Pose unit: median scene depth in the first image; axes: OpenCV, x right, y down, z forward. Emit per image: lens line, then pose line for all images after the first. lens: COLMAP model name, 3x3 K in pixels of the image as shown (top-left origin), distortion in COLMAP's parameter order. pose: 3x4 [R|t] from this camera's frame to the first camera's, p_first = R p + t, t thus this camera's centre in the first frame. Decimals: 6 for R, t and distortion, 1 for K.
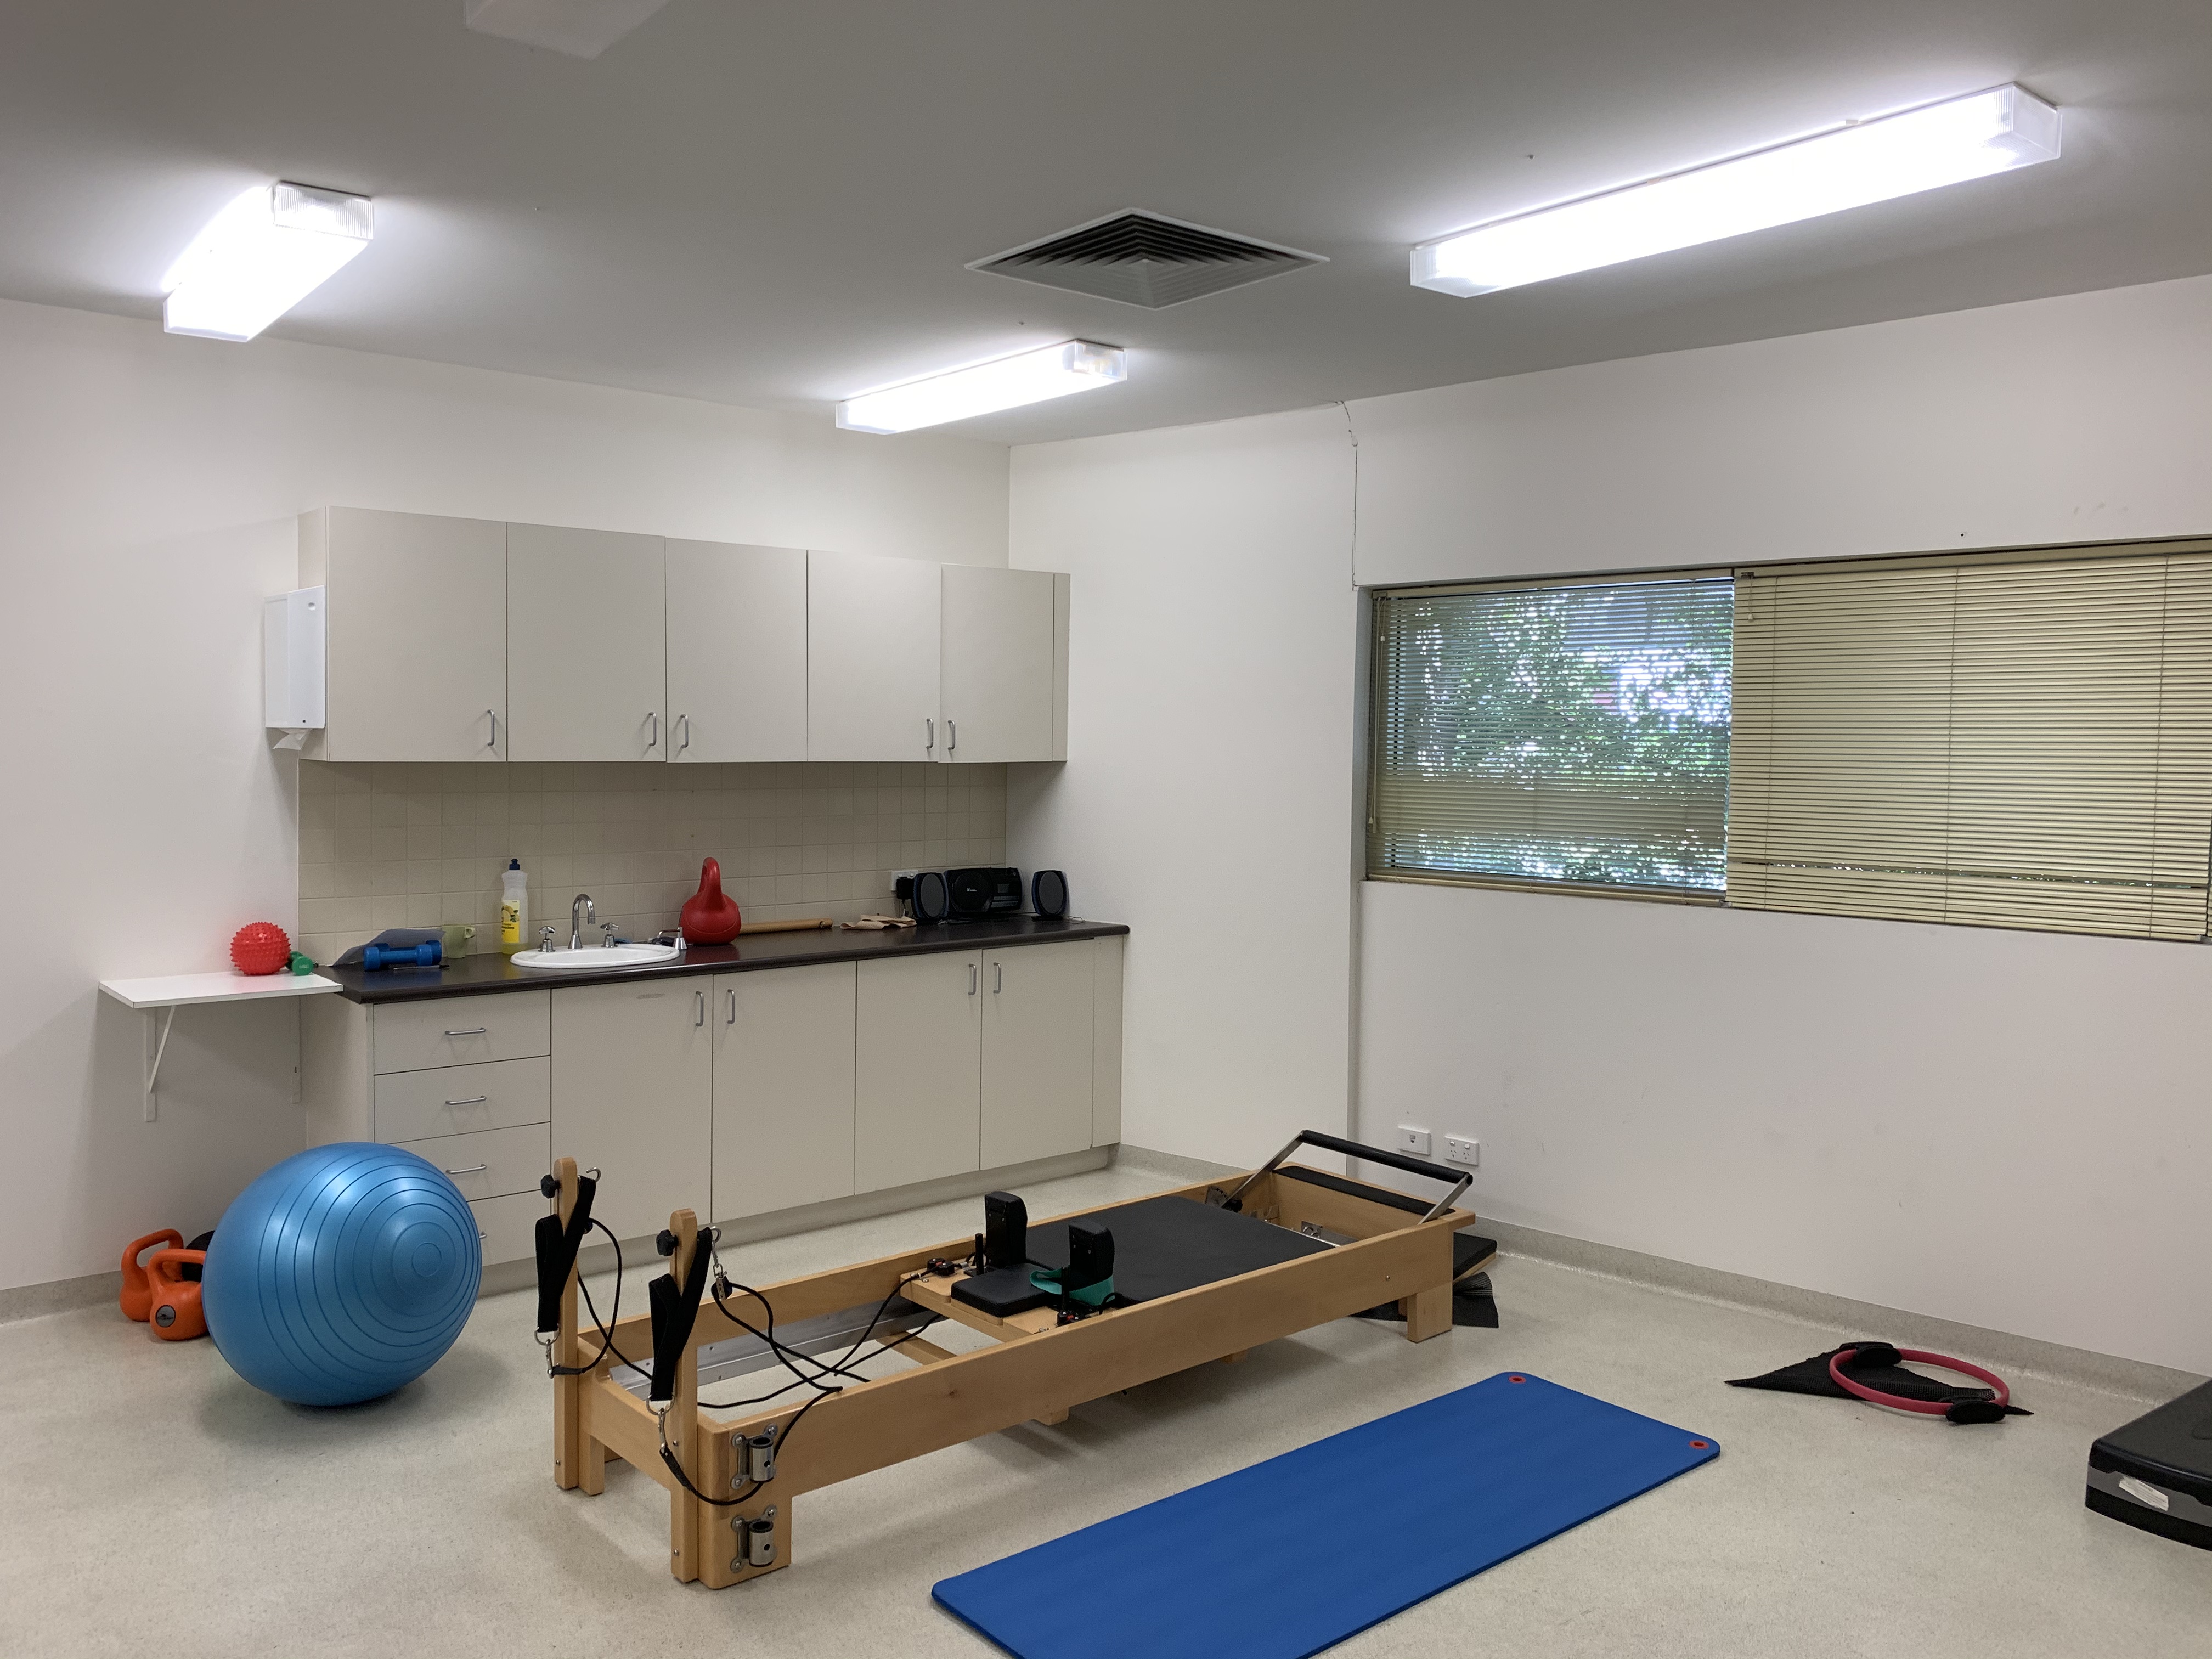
lens RADIAL K [[1722.7, 0, 1116.7], [0, 1722.7, 830.6], [0, 0, 1]] dist [0.061731, -0.060457]
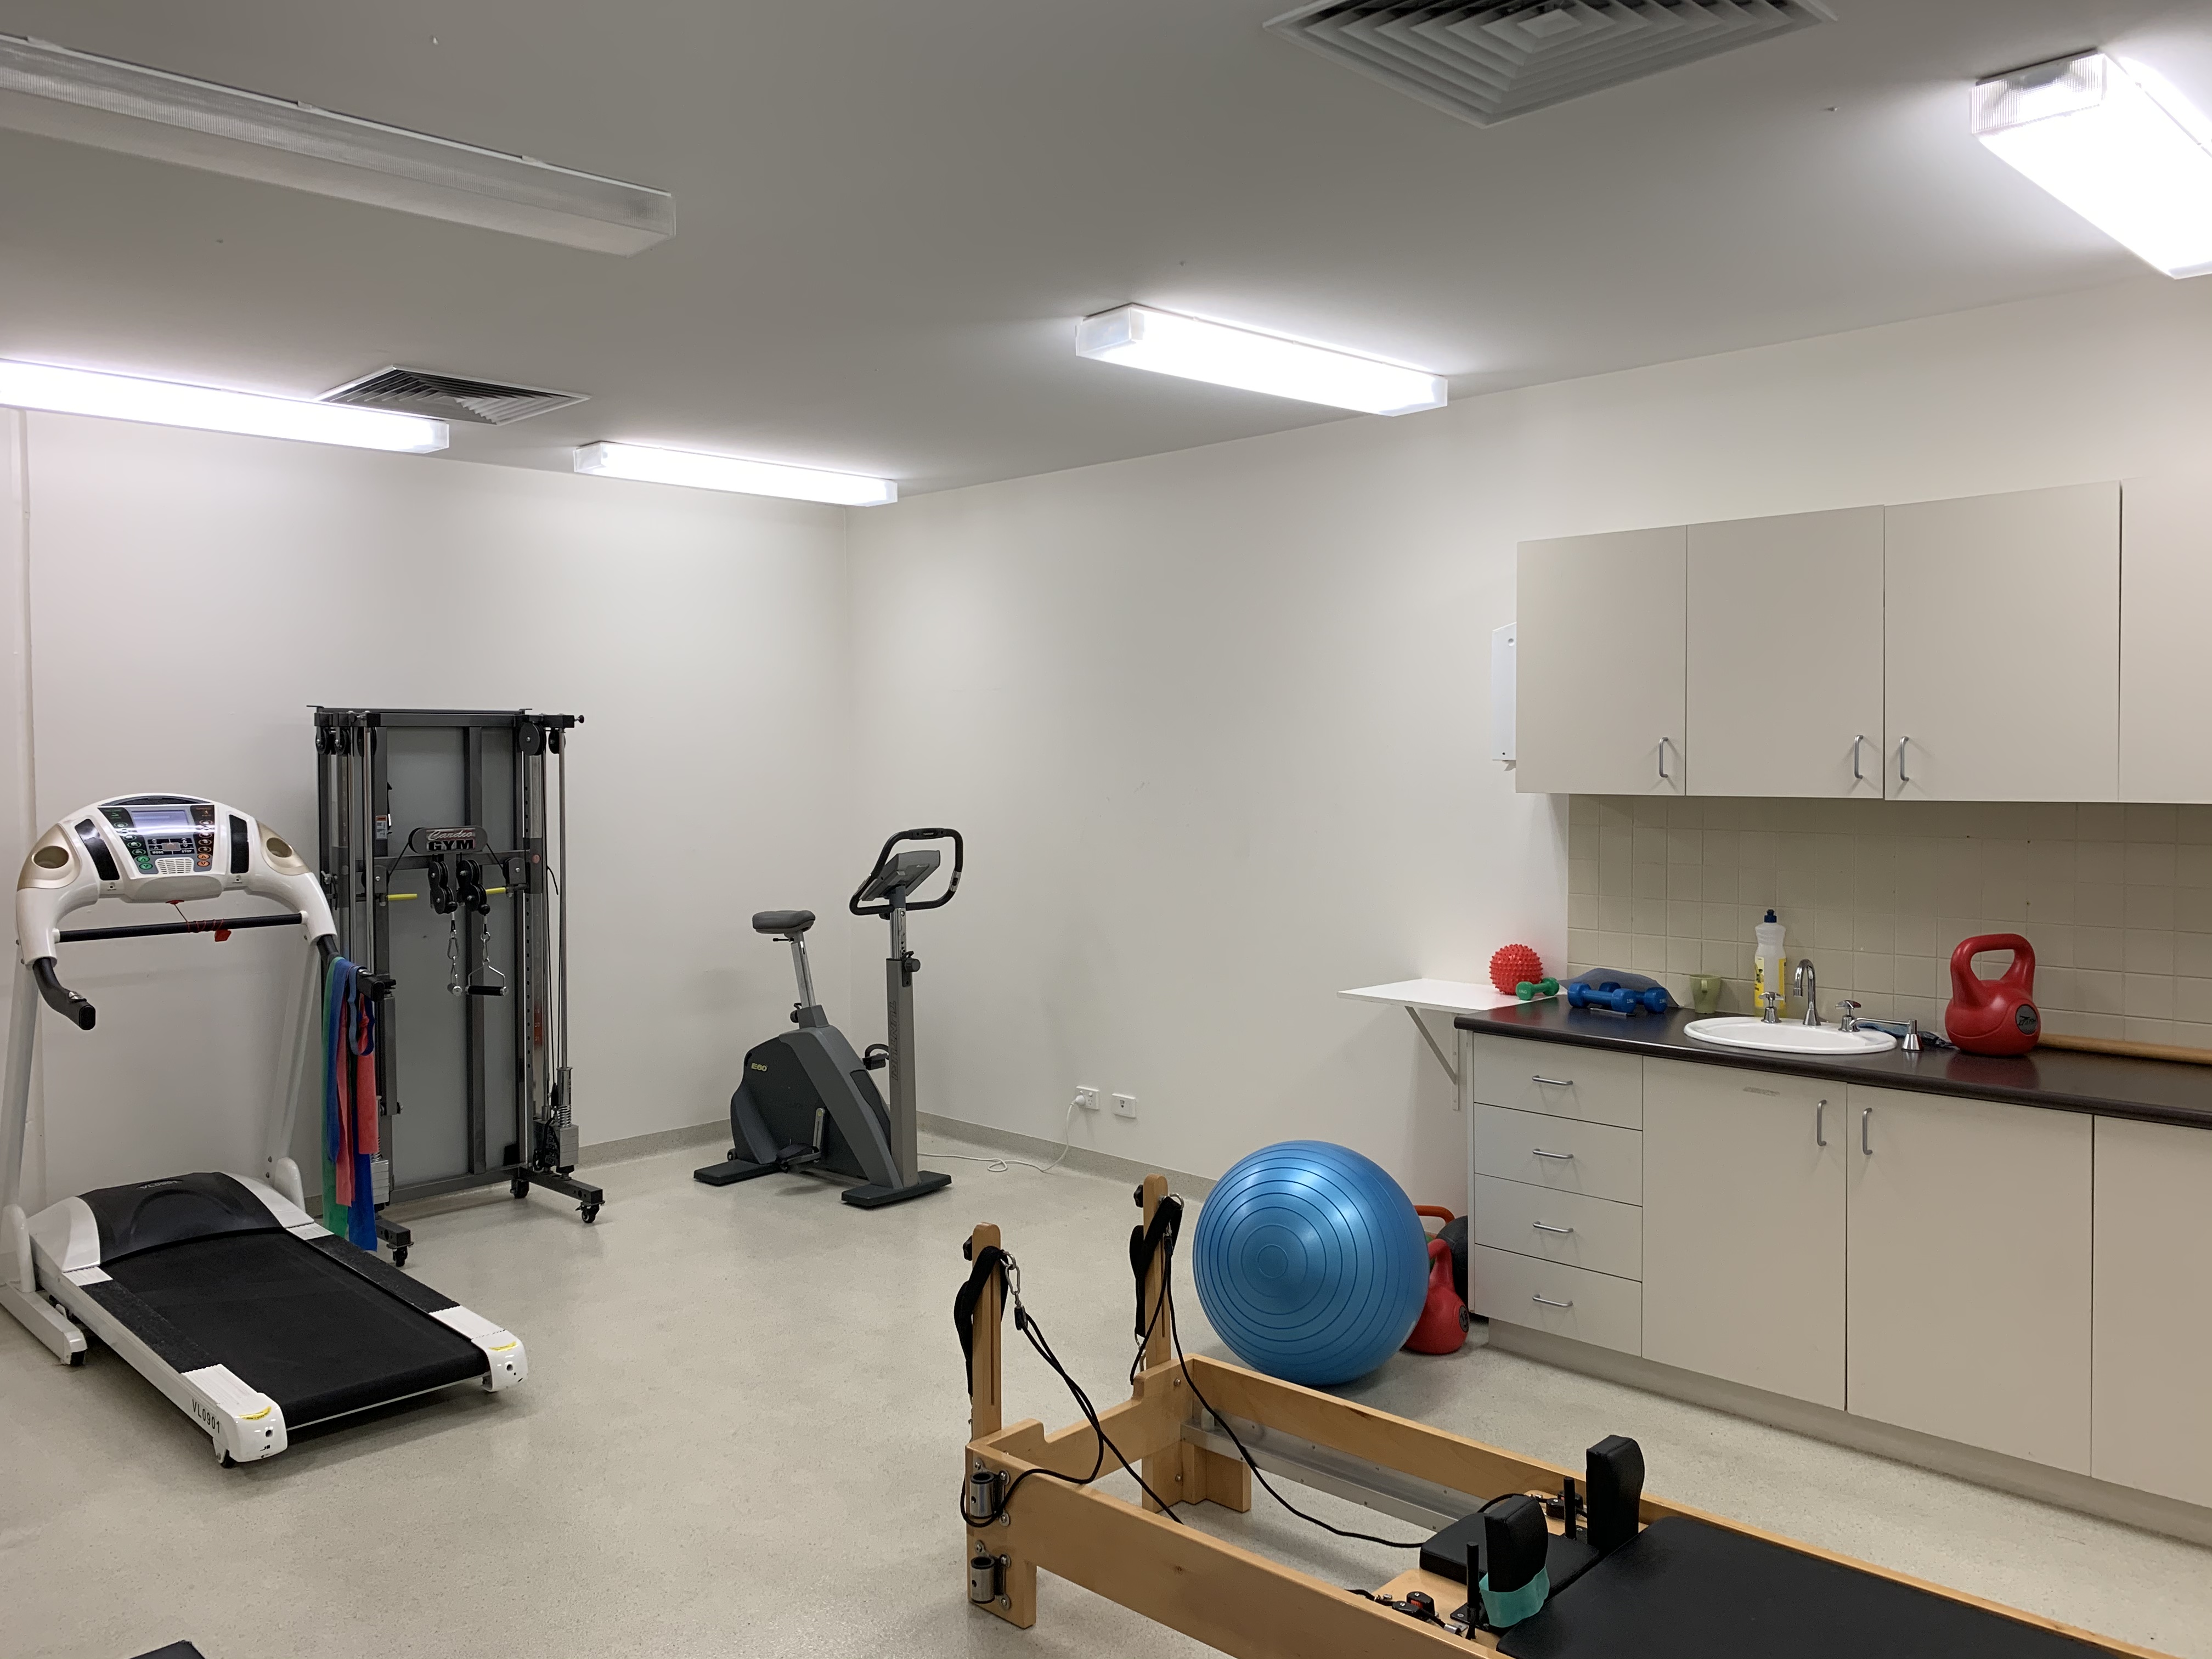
lens RADIAL K [[1746.8, 0, 1107.1], [0, 1746.8, 822.5], [0, 0, 1]] dist [-0.000372, 0.000860]
pose [[0.081066, 0.028946, -0.996288, 0.512922], [-0.051901, 0.998345, 0.024783, -0.032893], [0.995356, 0.049699, 0.082434, 0.633831]]
